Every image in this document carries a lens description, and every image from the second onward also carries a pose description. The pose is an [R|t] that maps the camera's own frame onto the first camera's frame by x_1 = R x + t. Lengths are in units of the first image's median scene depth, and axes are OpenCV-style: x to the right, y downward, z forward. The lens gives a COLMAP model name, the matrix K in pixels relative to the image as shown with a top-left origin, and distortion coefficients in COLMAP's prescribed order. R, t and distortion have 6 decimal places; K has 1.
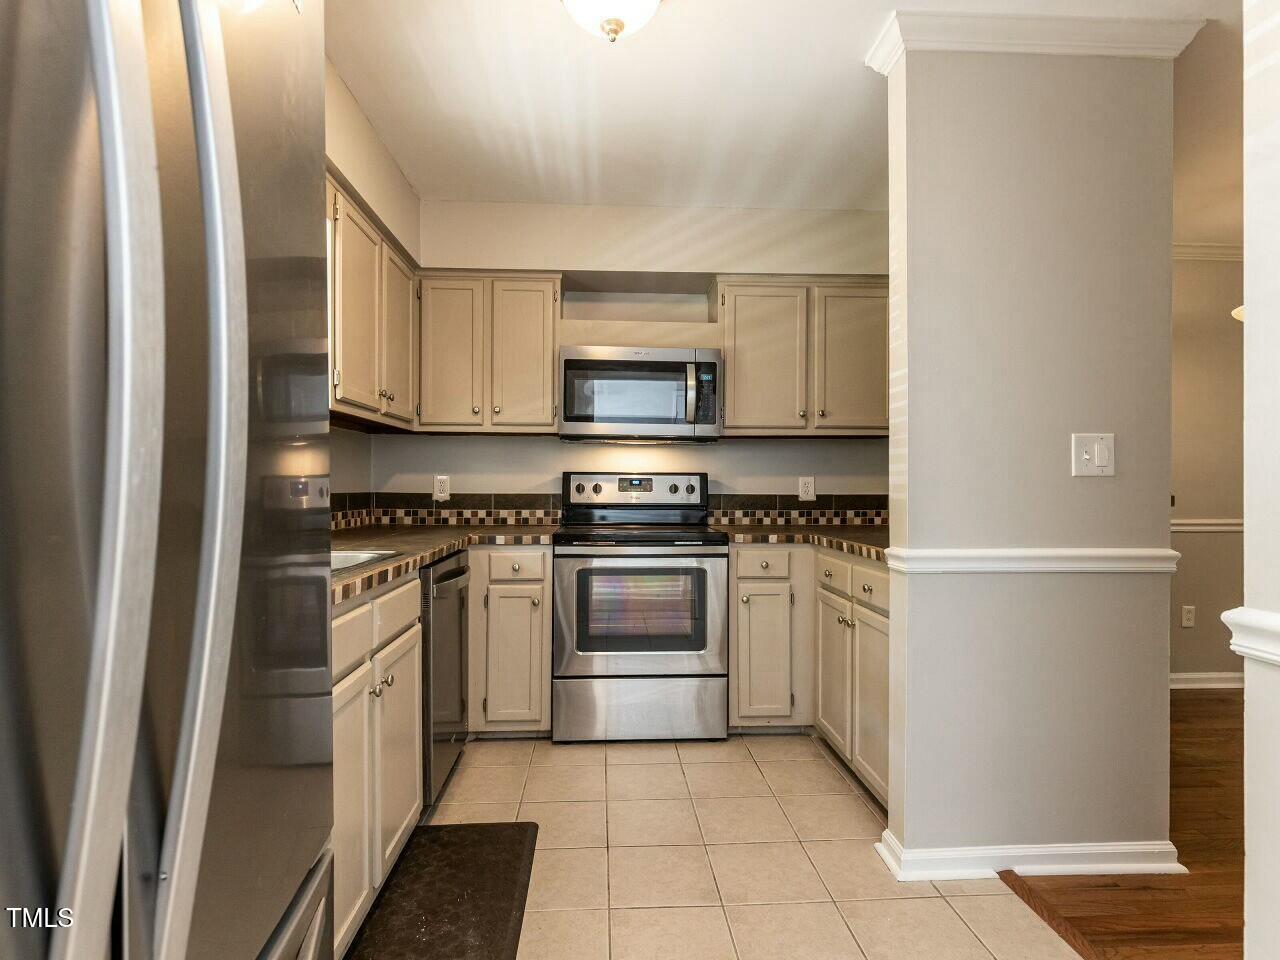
lens RADIAL K [[659.6, 0, 639.6], [0, 659.6, 484.6], [0, 0, 1]] dist [0.006535, -0.000758]
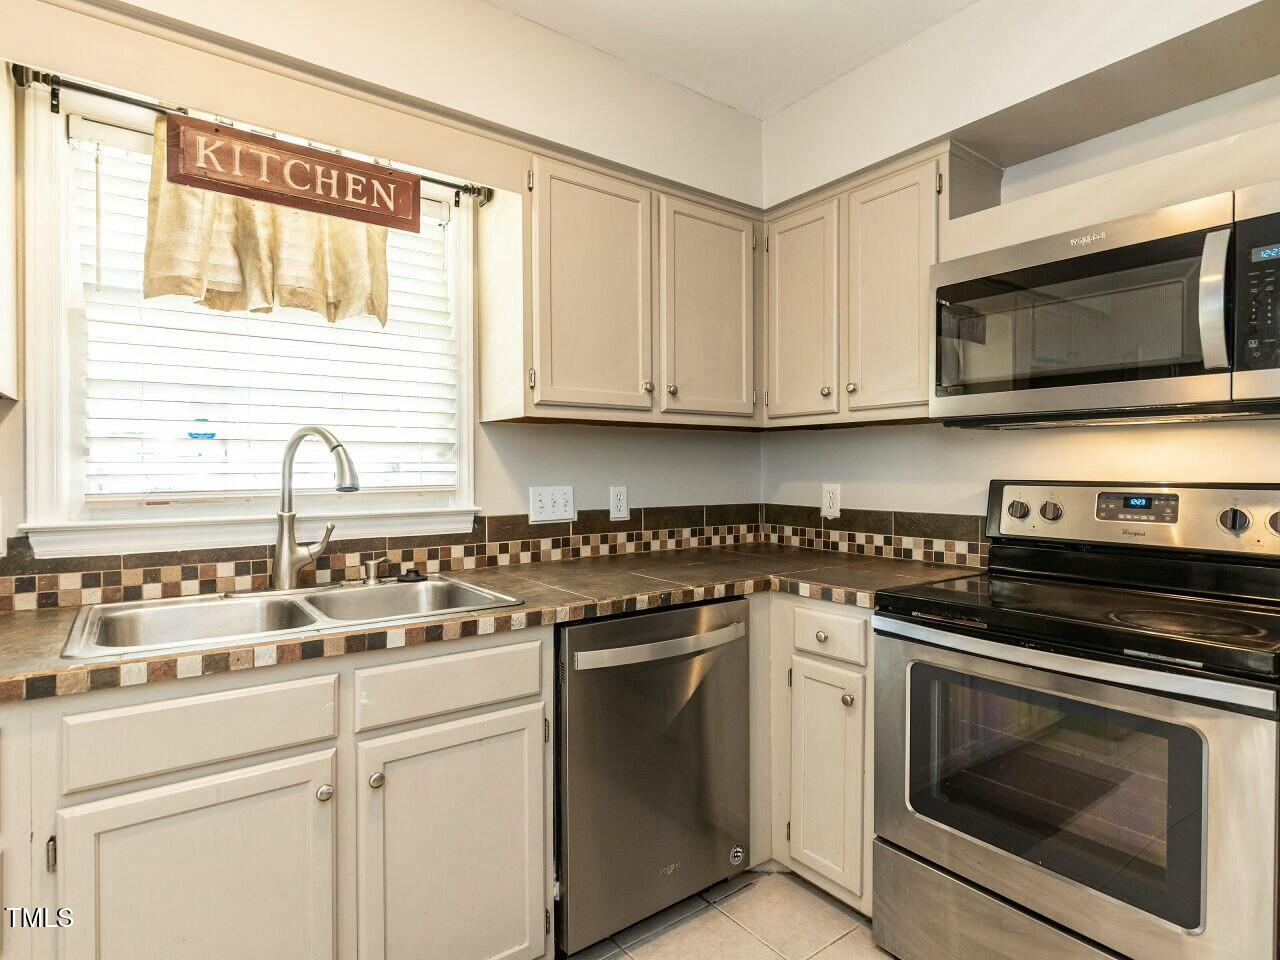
lens RADIAL K [[687.6, 0, 641.3], [0, 687.6, 476.1], [0, 0, 1]] dist [0.002478, -0.000141]
pose [[0.554357, 0.002671, -0.832275, 0.219263], [0.003267, 0.999980, 0.005386, -0.026941], [0.832273, -0.005705, 0.554337, 0.404041]]
